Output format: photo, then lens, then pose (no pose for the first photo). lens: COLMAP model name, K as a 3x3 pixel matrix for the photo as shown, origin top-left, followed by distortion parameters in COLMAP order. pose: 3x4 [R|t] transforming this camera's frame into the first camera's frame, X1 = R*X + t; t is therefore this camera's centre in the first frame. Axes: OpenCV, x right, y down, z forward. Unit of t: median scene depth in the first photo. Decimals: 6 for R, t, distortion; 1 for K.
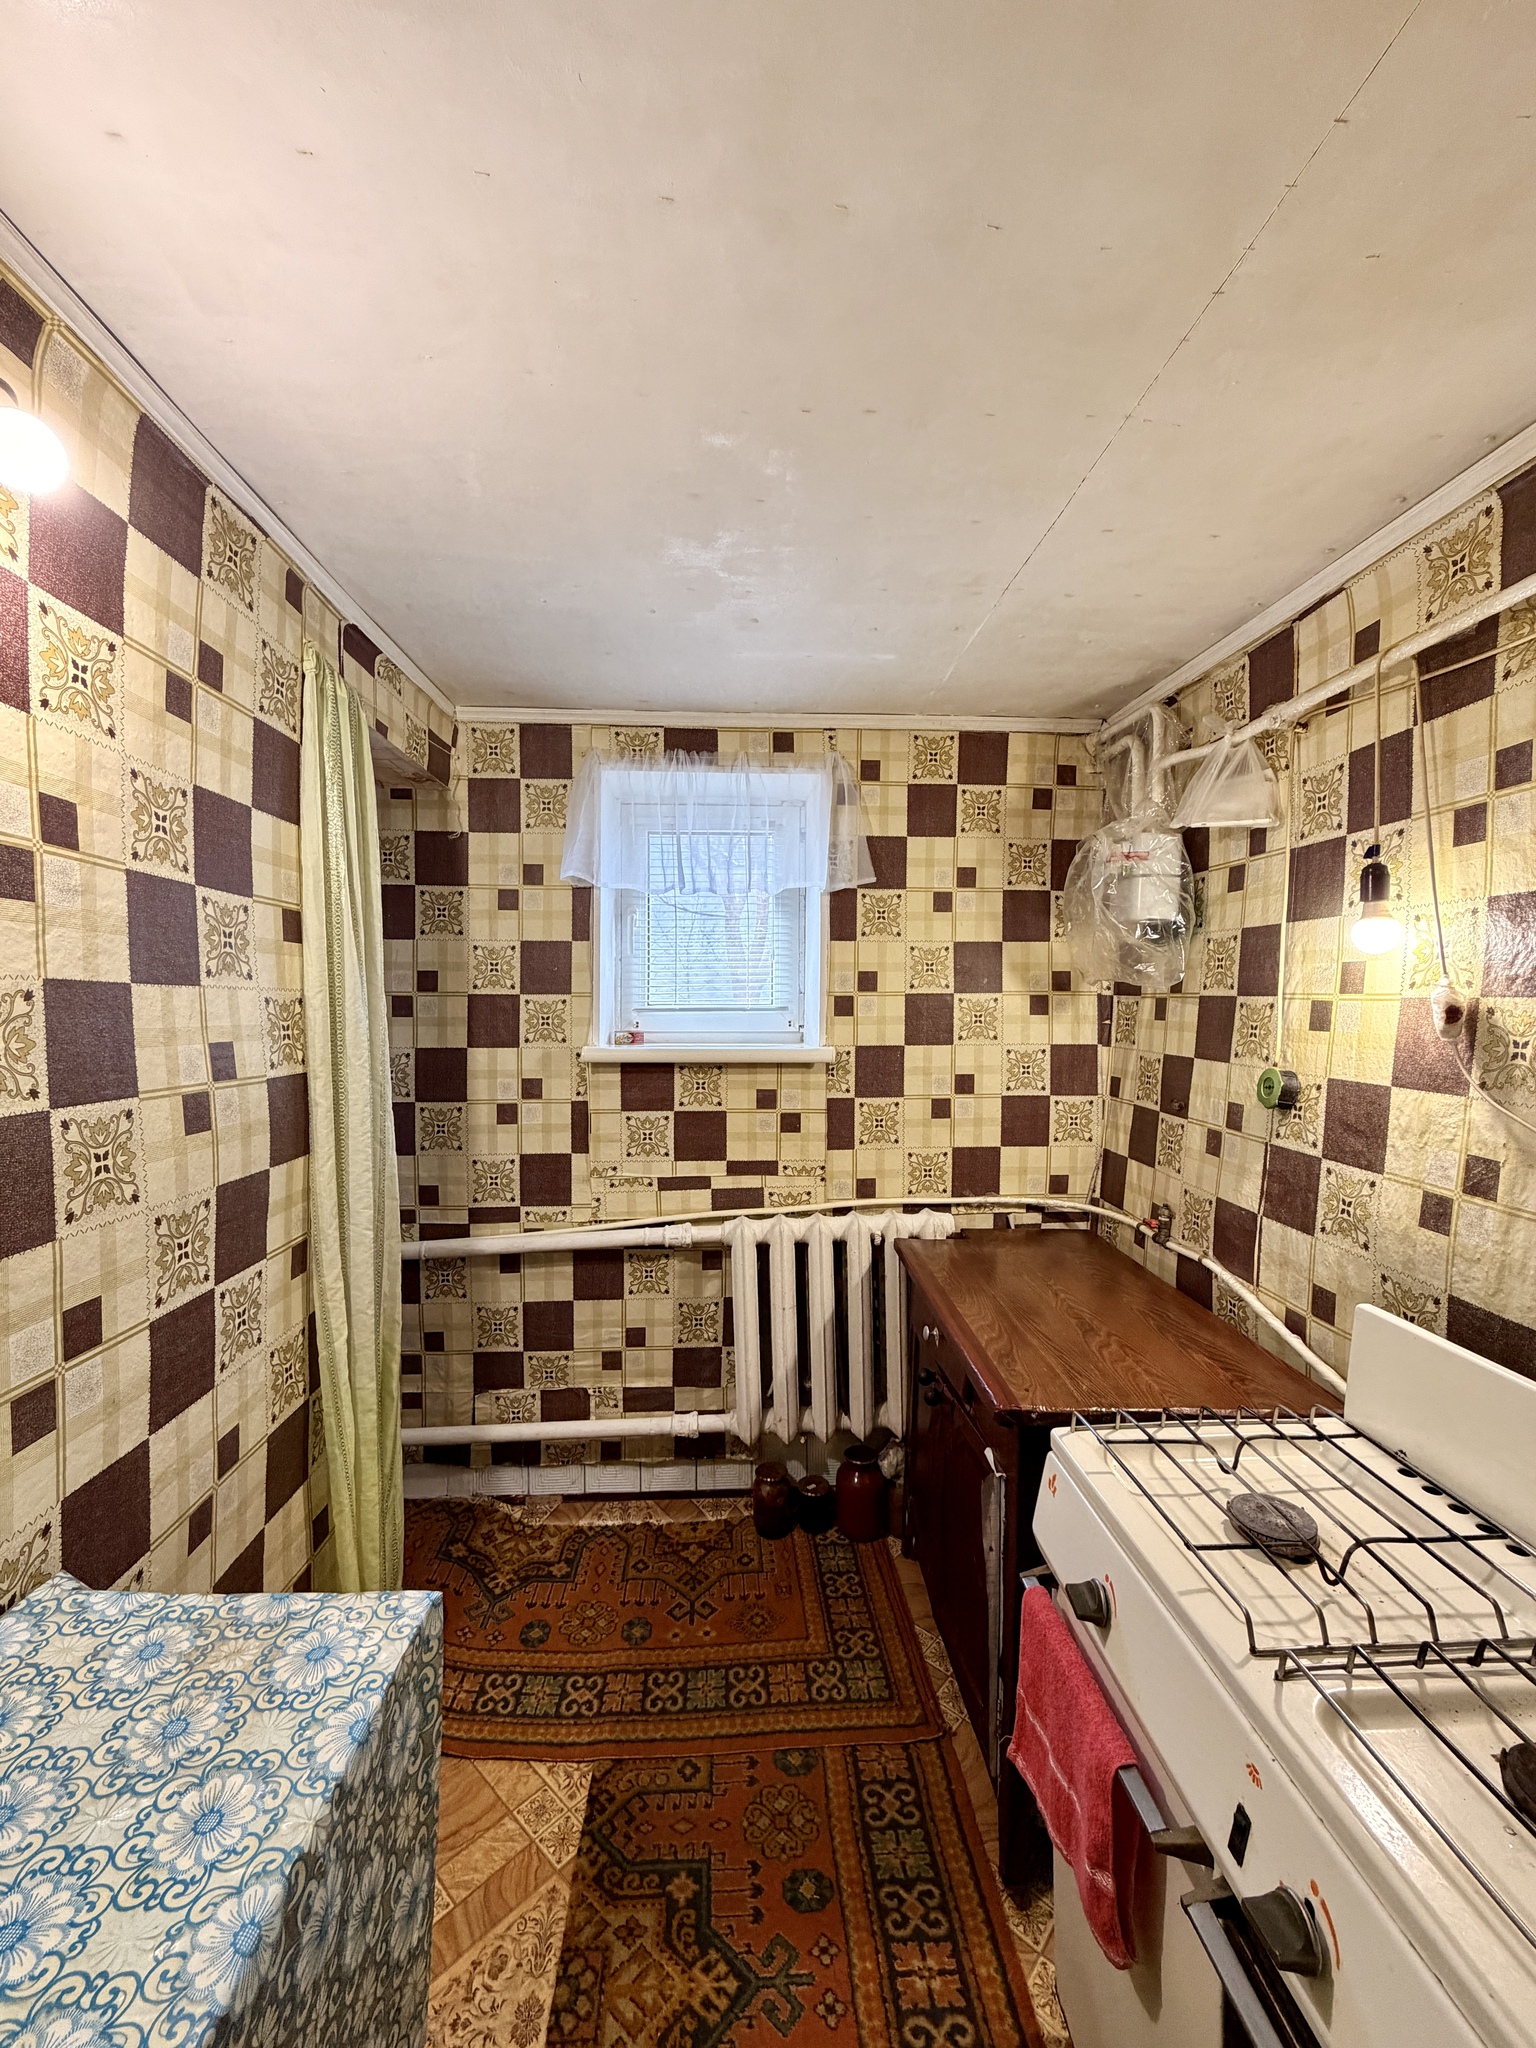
lens RADIAL K [[808.7, 0, 765.6], [0, 808.7, 1028.5], [0, 0, 1]] dist [-0.000715, -0.000033]
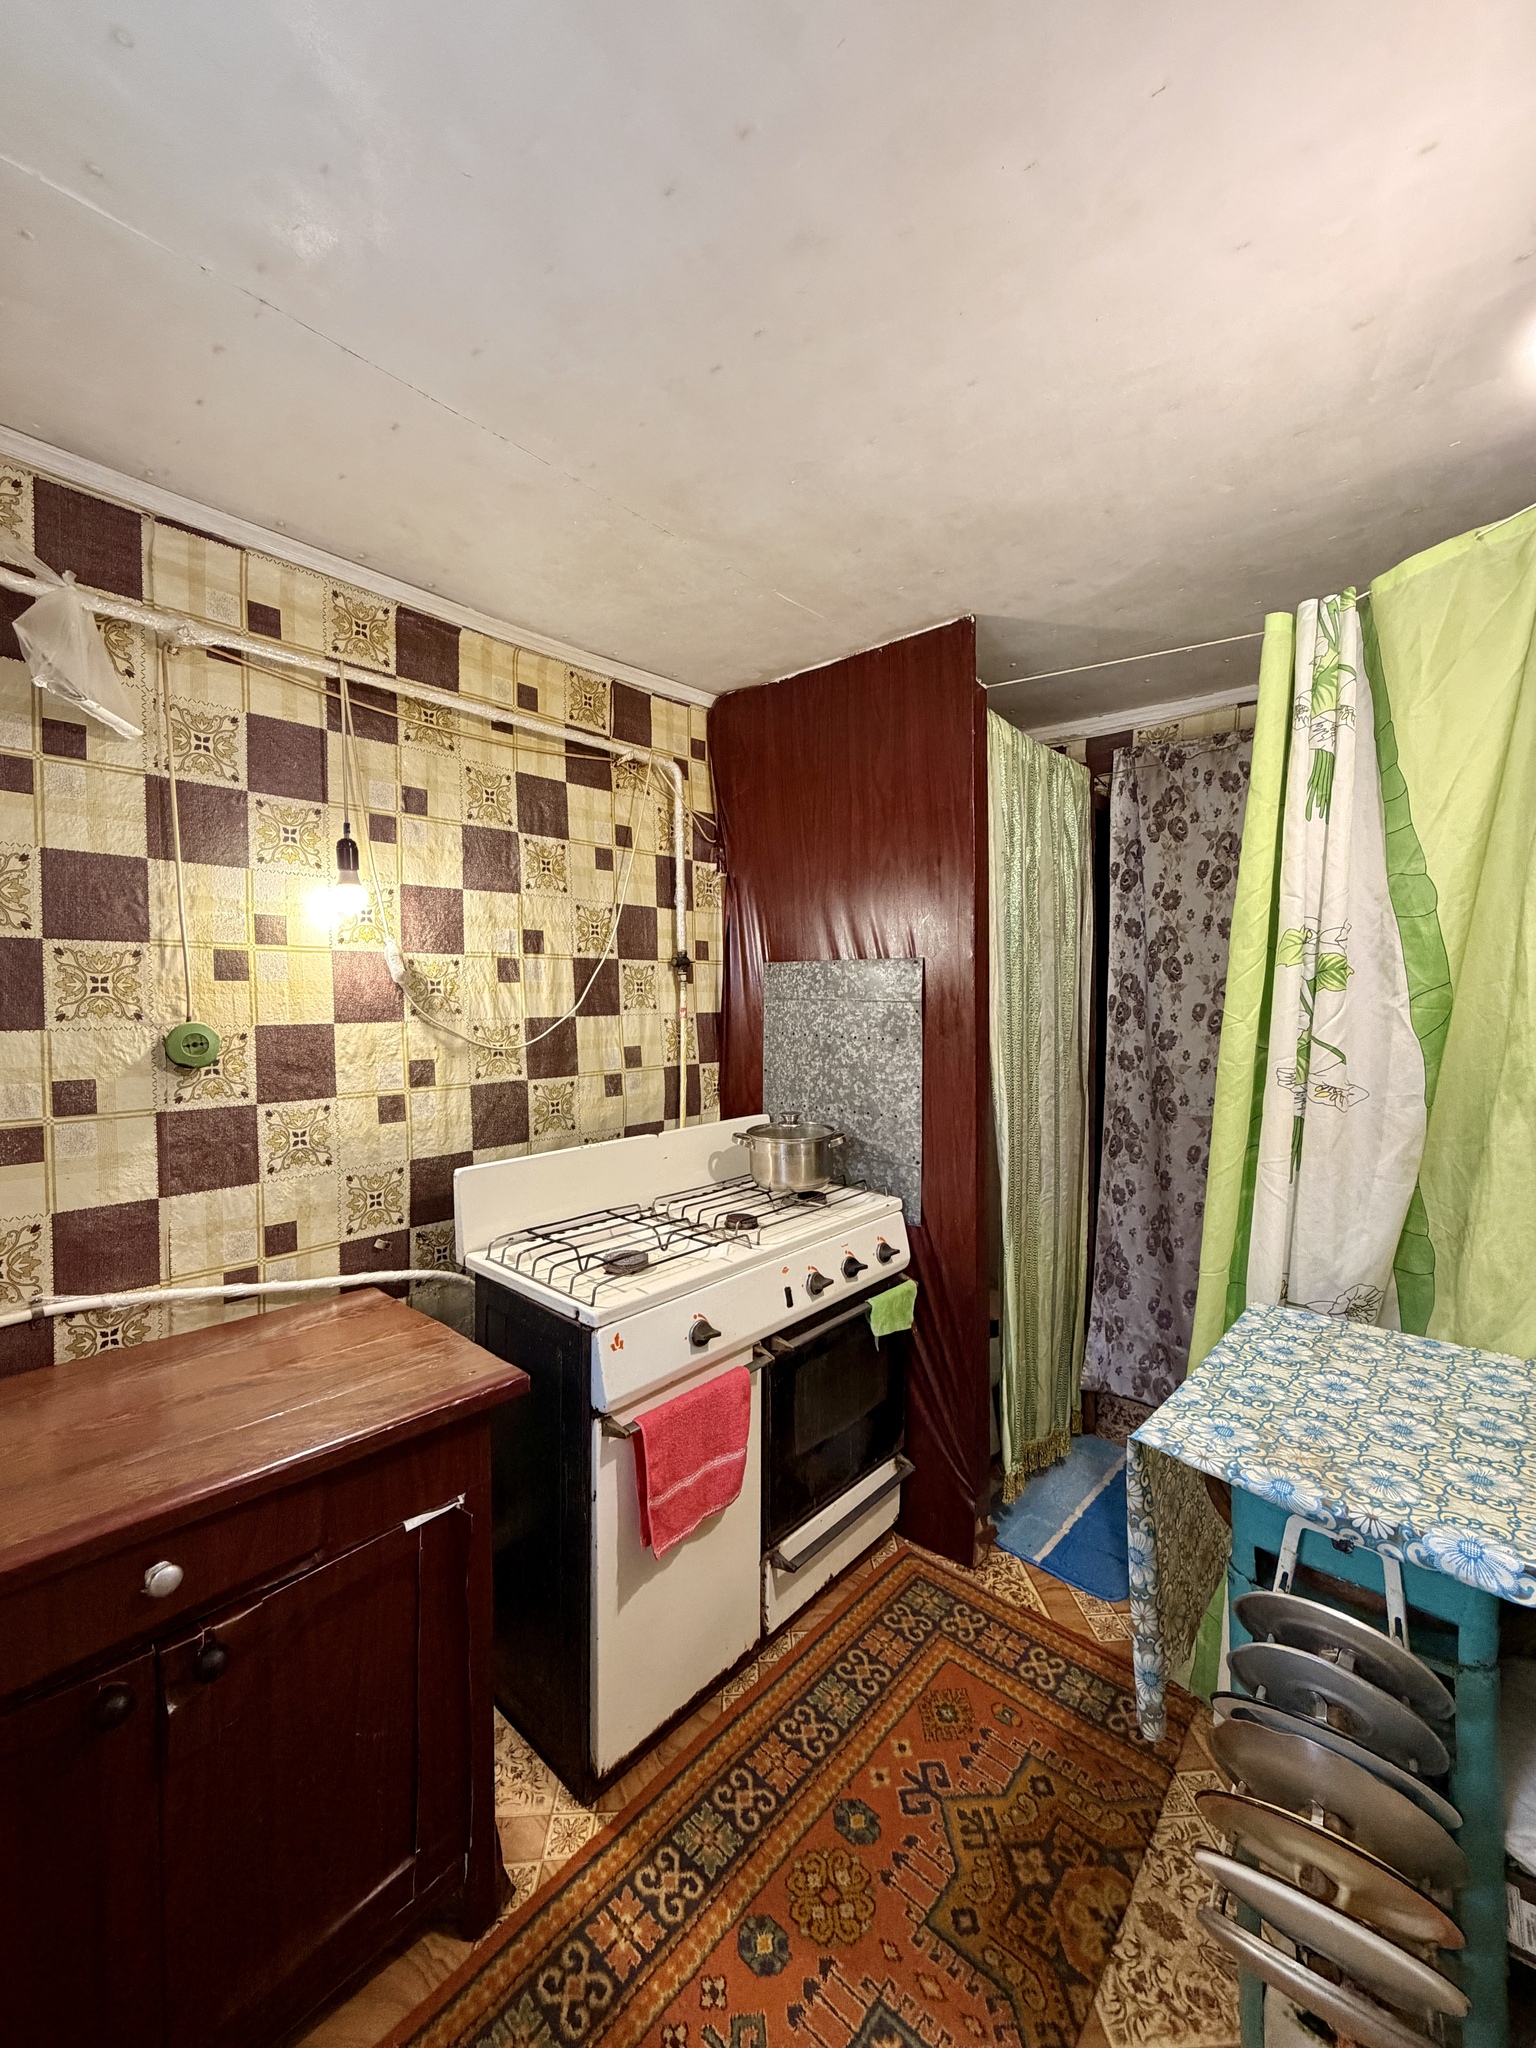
lens RADIAL K [[808.7, 0, 765.6], [0, 808.7, 1023.9], [0, 0, 1]] dist [-0.000715, -0.000033]
pose [[-0.707228, -0.031916, 0.706265, -0.516501], [0.025756, 0.997154, 0.070852, 0.002805], [-0.706516, 0.068299, -0.704394, 1.330346]]
